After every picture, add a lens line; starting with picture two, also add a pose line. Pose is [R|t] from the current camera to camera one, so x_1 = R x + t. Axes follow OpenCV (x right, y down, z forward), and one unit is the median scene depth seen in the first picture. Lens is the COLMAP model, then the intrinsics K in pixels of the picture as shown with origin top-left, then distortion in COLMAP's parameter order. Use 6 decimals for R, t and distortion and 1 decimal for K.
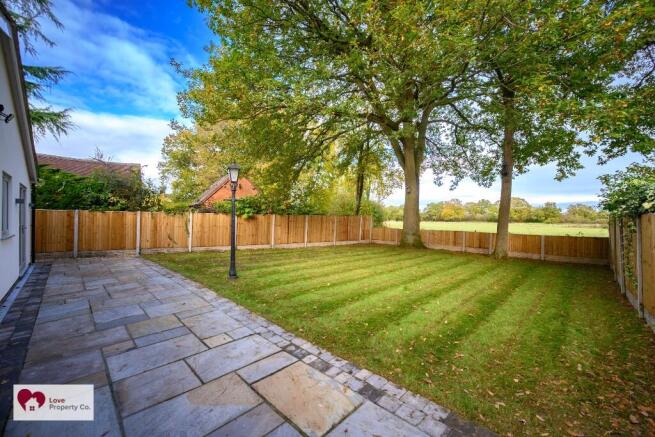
lens RADIAL K [[259.9, 0, 328.1], [0, 259.9, 216.8], [0, 0, 1]] dist [-0.001607, 0.000186]
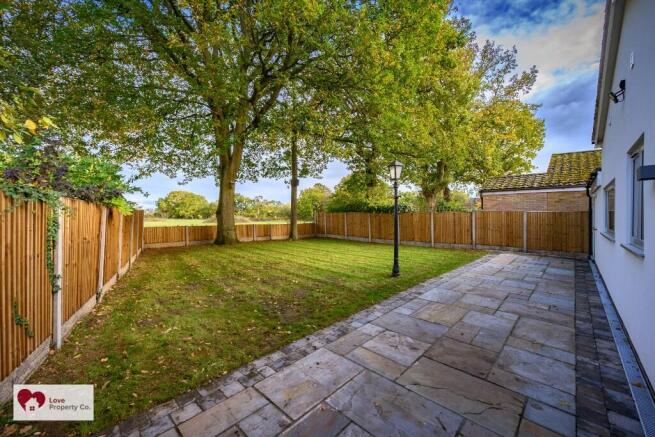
lens RADIAL K [[259.9, 0, 328.7], [0, 259.9, 214.8], [0, 0, 1]] dist [-0.001607, 0.000186]
pose [[-0.003497, -0.007552, 0.999965, -0.079484], [-0.006679, 0.999949, 0.007528, -0.000209], [-0.999972, -0.006652, -0.003547, 0.073634]]
